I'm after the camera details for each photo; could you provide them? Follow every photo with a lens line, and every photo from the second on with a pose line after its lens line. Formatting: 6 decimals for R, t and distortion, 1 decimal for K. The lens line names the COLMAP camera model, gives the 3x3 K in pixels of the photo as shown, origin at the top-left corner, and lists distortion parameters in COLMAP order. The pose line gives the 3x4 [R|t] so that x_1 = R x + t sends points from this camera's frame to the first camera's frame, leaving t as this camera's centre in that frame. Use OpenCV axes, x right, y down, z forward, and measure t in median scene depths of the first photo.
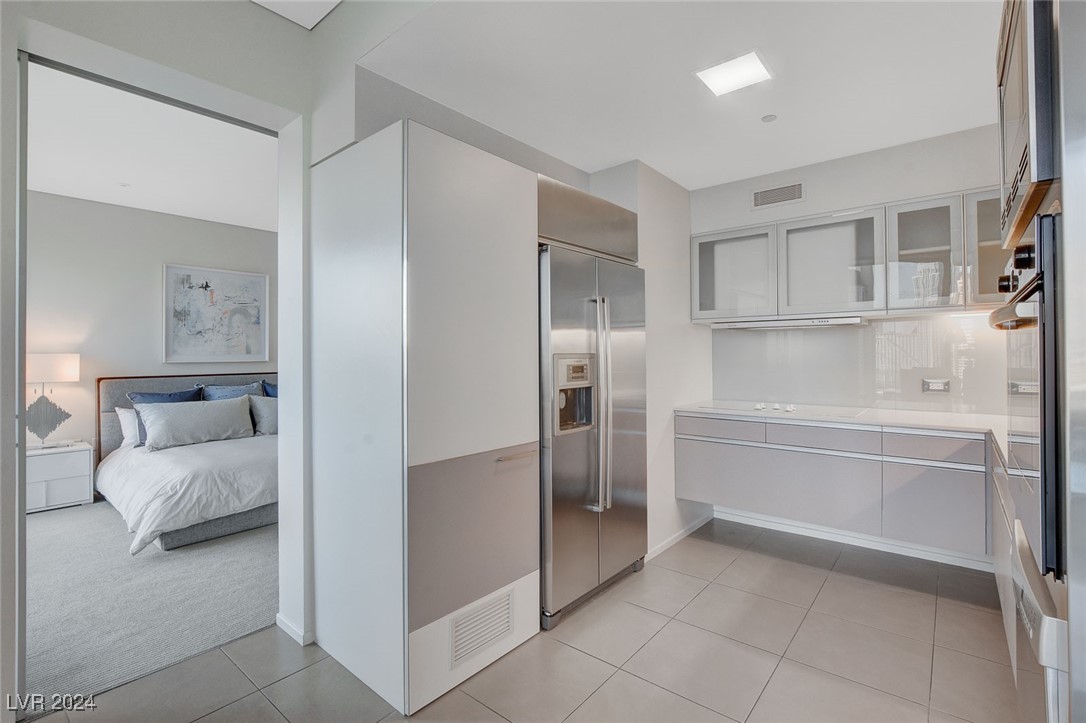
lens RADIAL K [[503.7, 0, 533.6], [0, 503.7, 351.7], [0, 0, 1]] dist [-0.024054, 0.008501]
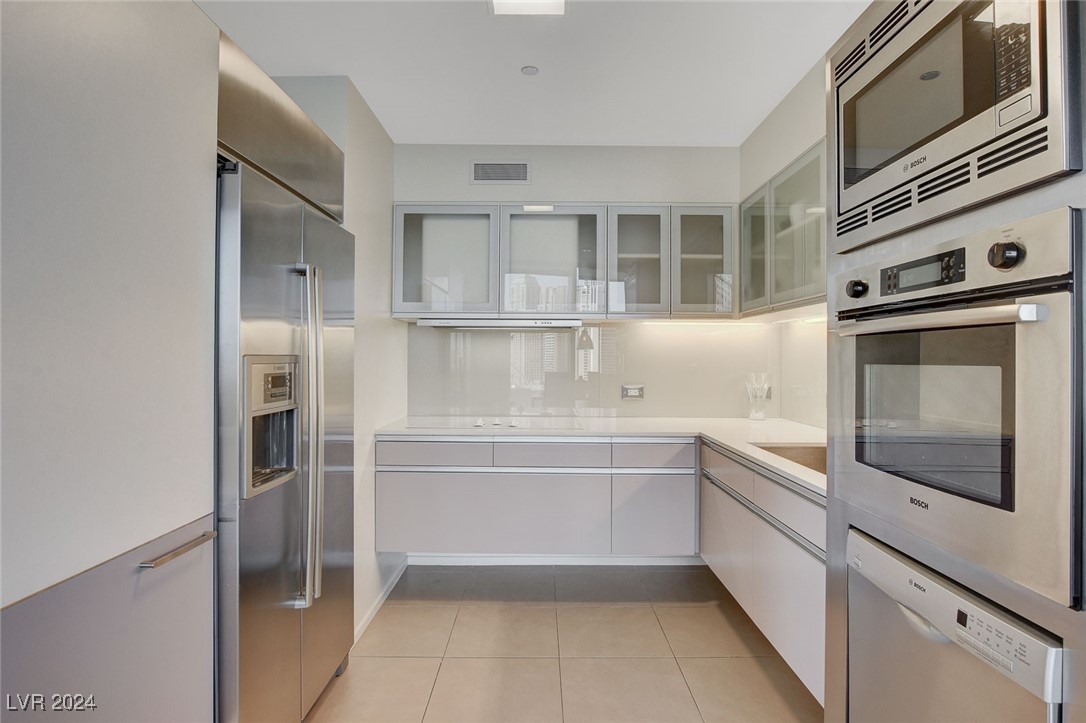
lens RADIAL K [[578.7, 0, 538.2], [0, 578.7, 353.2], [0, 0, 1]] dist [-0.028163, 0.001945]
pose [[0.757442, 0.014932, 0.652732, -0.119815], [-0.010689, 0.999888, -0.010470, 0.005280], [-0.652815, 0.000954, 0.757517, 0.263749]]
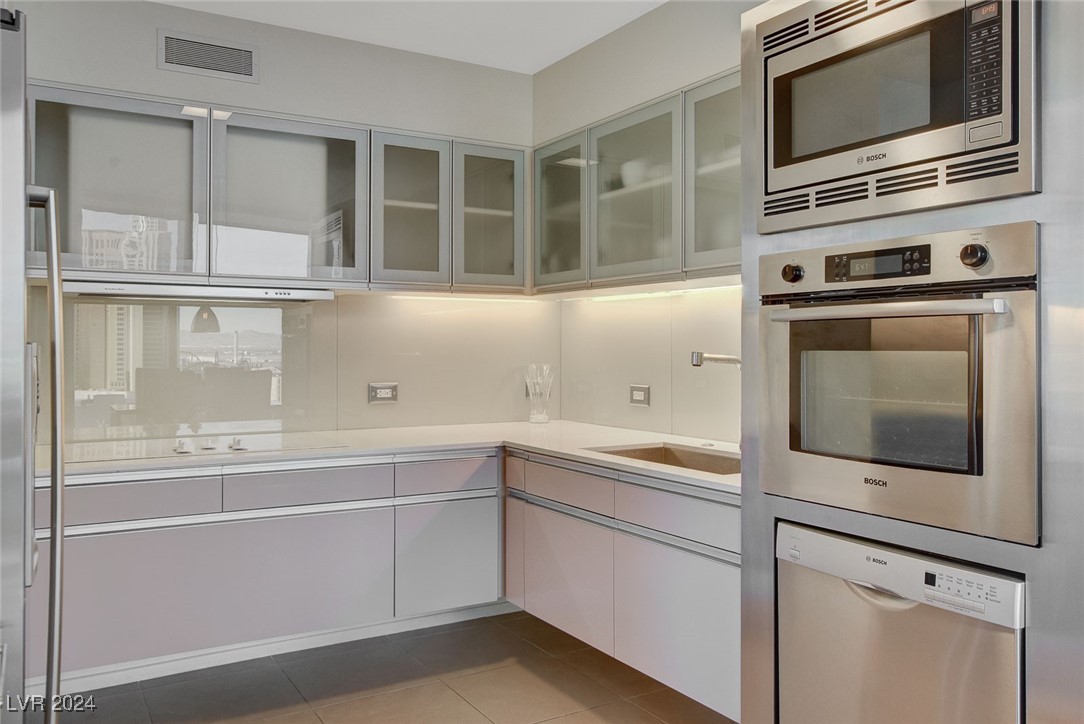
lens RADIAL K [[861.7, 0, 540.9], [0, 861.7, 343.0], [0, 0, 1]] dist [-0.009225, 0.003750]
pose [[0.313599, 0.010284, 0.949500, -0.349317], [-0.005225, 0.999945, -0.009105, 0.007966], [-0.949541, -0.002106, 0.313635, 0.438556]]
